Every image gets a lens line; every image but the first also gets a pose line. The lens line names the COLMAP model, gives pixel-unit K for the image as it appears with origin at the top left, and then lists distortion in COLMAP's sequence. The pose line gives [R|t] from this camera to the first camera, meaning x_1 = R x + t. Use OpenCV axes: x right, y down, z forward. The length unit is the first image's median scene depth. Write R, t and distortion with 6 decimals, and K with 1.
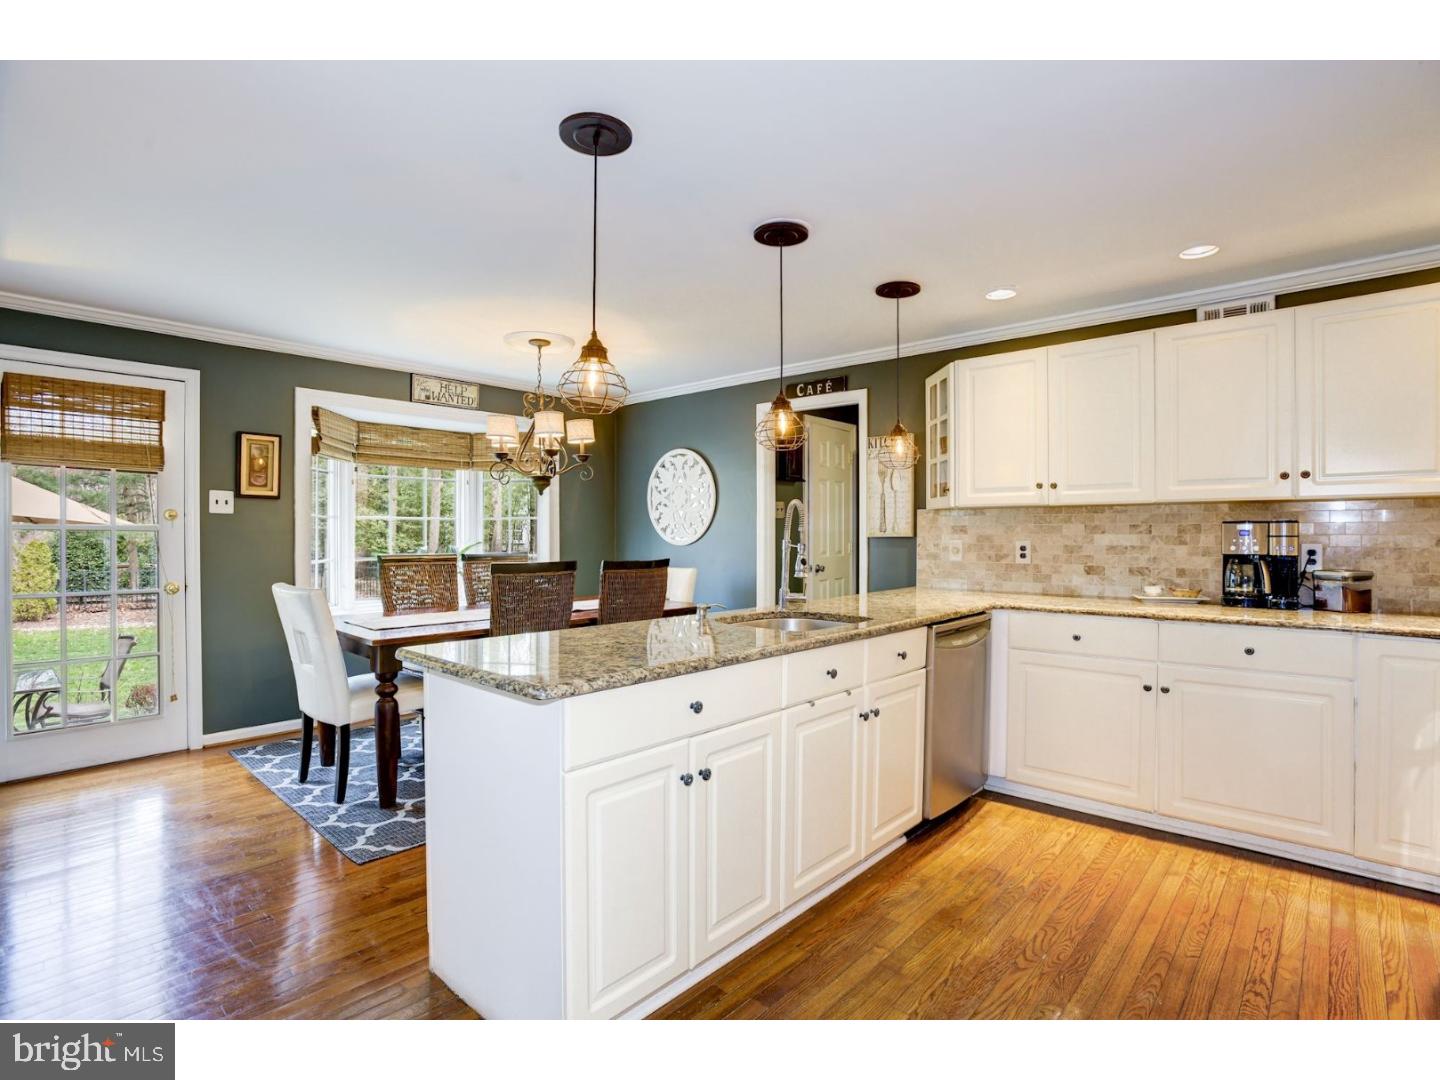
lens RADIAL K [[711.1, 0, 749.4], [0, 711.1, 533.0], [0, 0, 1]] dist [-0.038341, 0.010474]
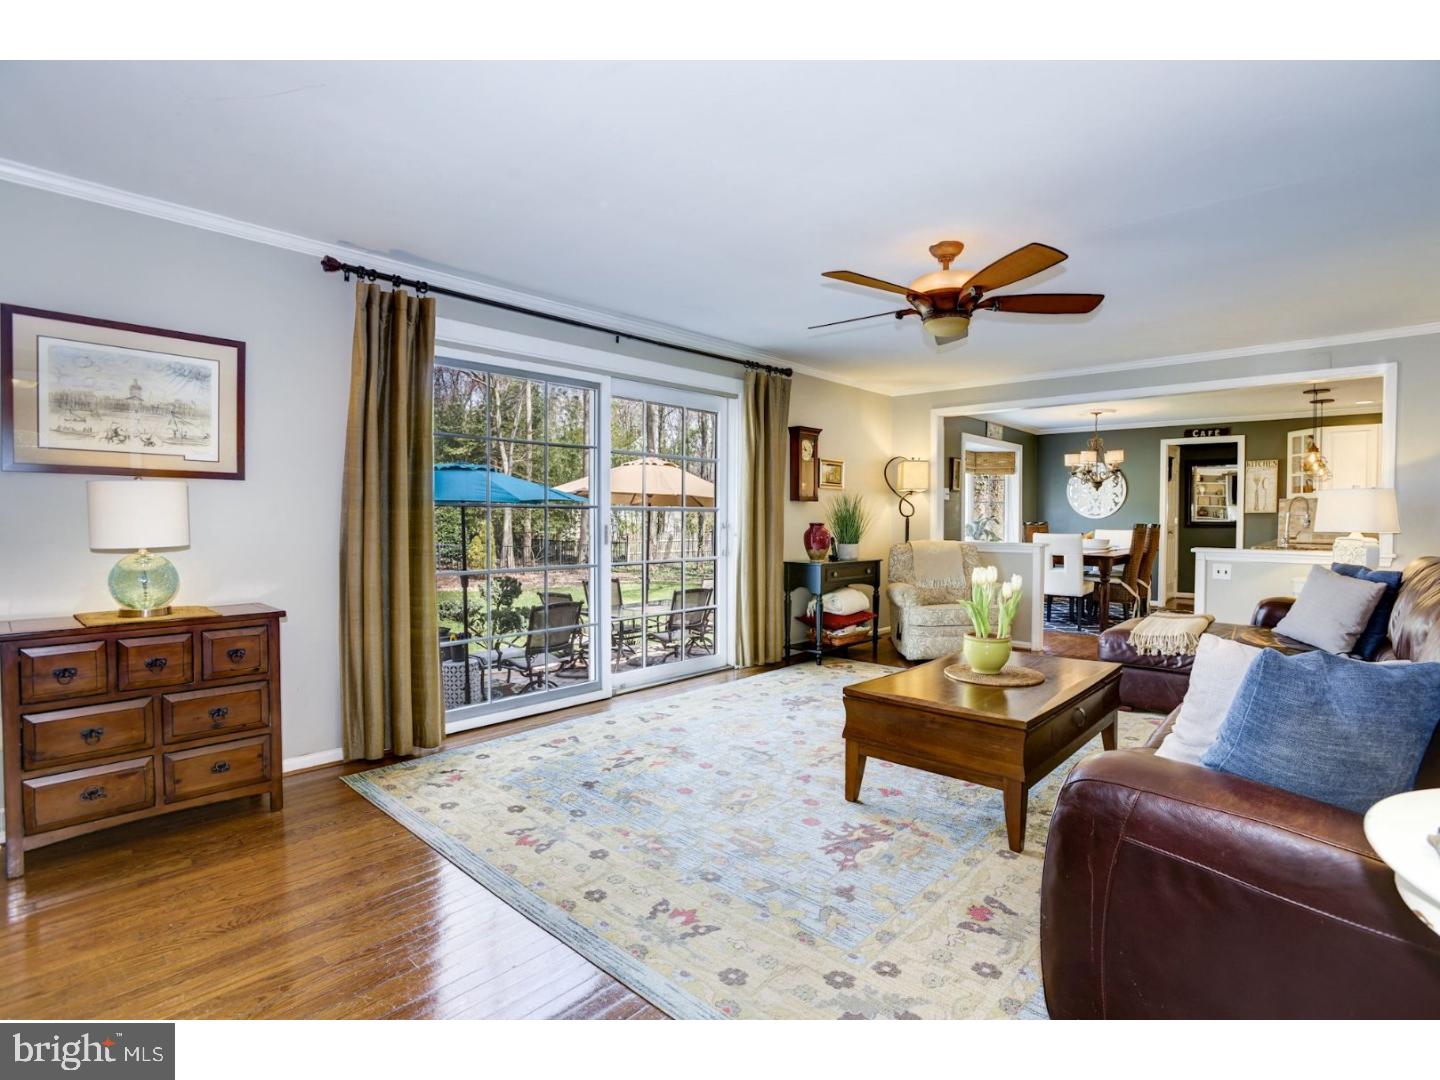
lens RADIAL K [[711.1, 0, 747.1], [0, 711.1, 536.1], [0, 0, 1]] dist [-0.038341, 0.010474]
pose [[0.999952, 0.001099, 0.009718, -1.358590], [-0.001352, 0.999660, 0.026057, 0.023319], [-0.009686, -0.026068, 0.999613, -0.992999]]
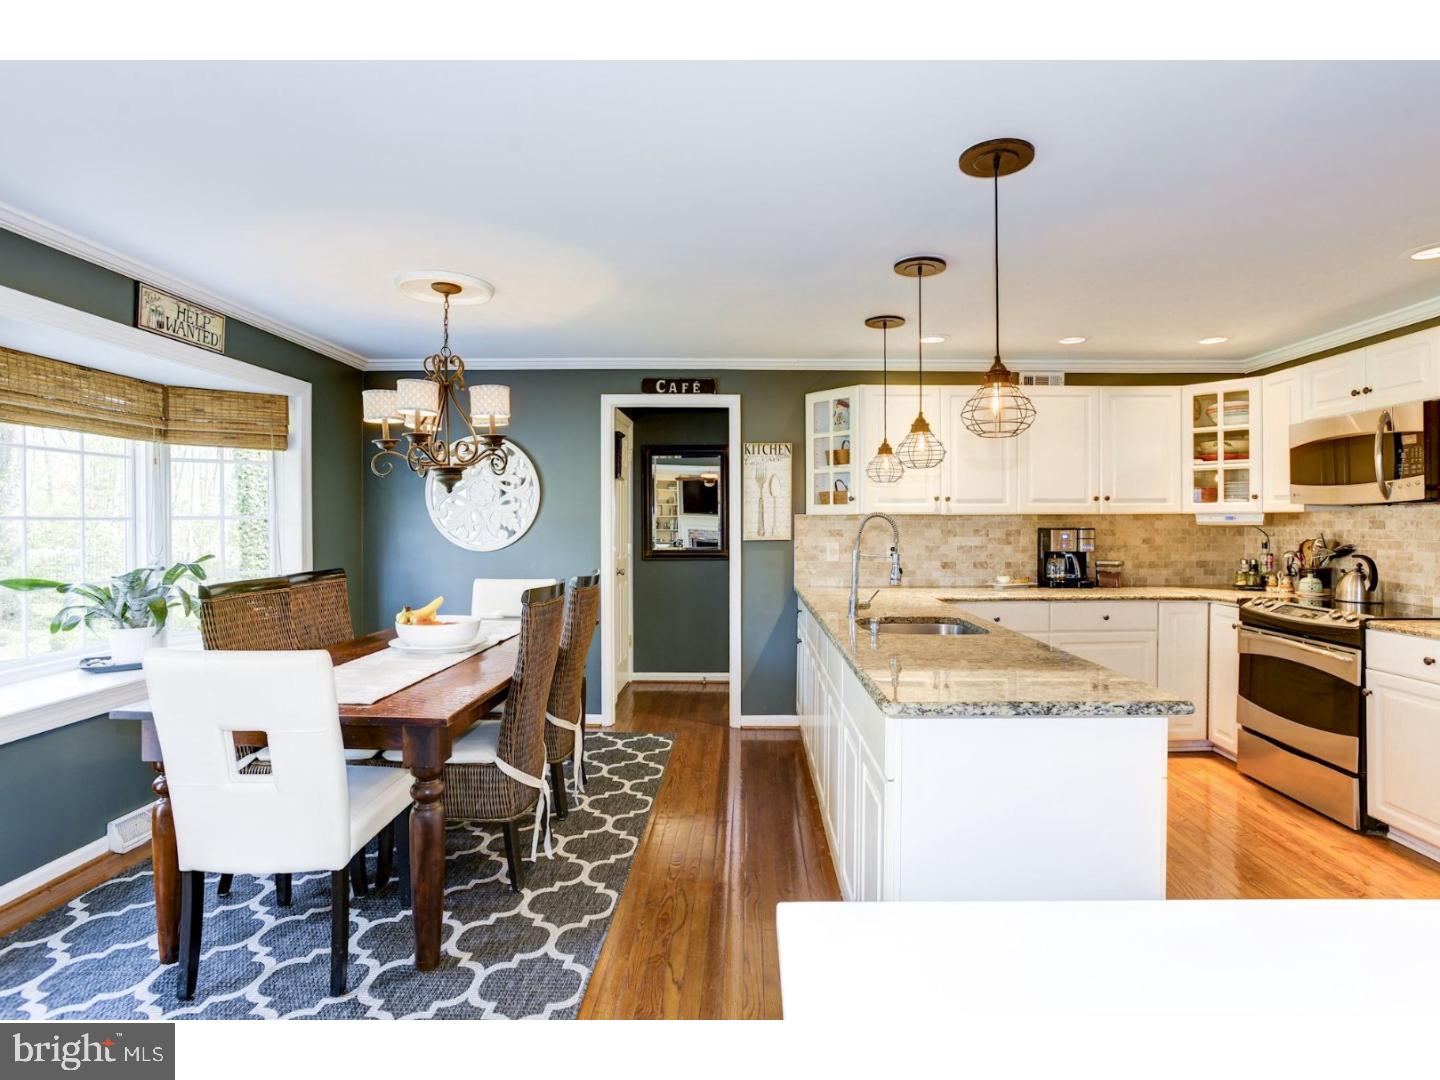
lens RADIAL K [[711.1, 0, 730.8], [0, 711.1, 528.4], [0, 0, 1]] dist [-0.038341, 0.010474]
pose [[0.763241, -0.005942, 0.646087, -0.581458], [0.000885, 0.999966, 0.008151, -0.022464], [-0.646113, -0.005649, 0.763221, 0.258694]]
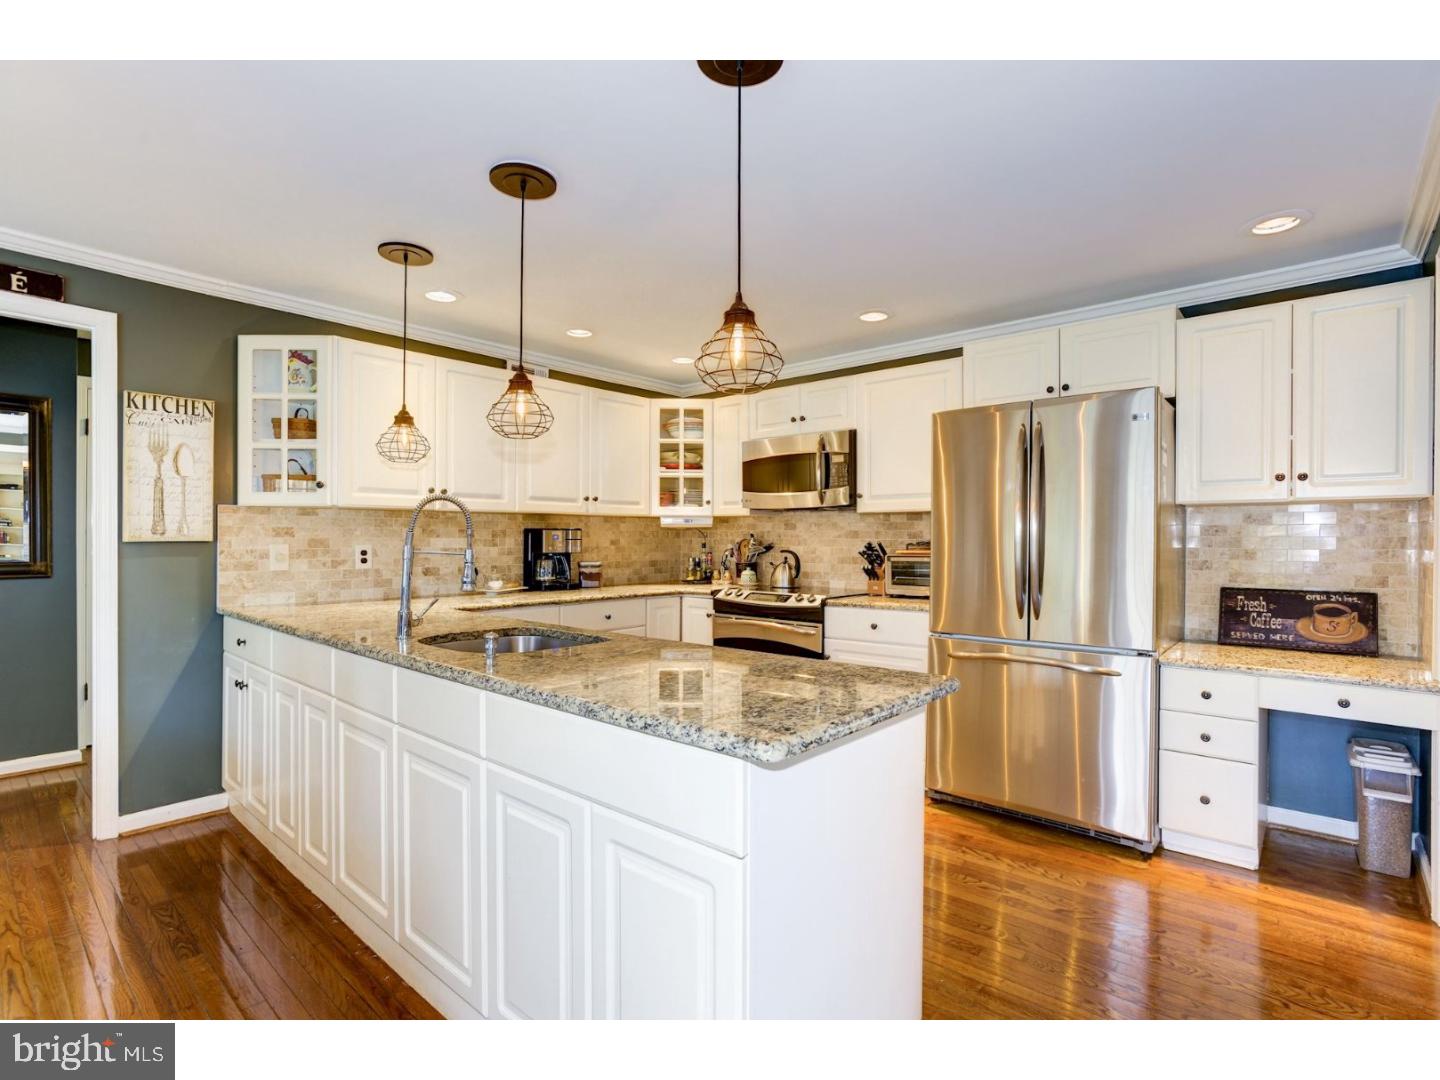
lens RADIAL K [[711.1, 0, 726.9], [0, 711.1, 540.2], [0, 0, 1]] dist [-0.038341, 0.010474]
pose [[0.006328, -0.003741, 0.999973, -0.538056], [-0.004700, 0.999982, 0.003770, -0.000977], [-0.999969, -0.004724, 0.006310, 0.499089]]
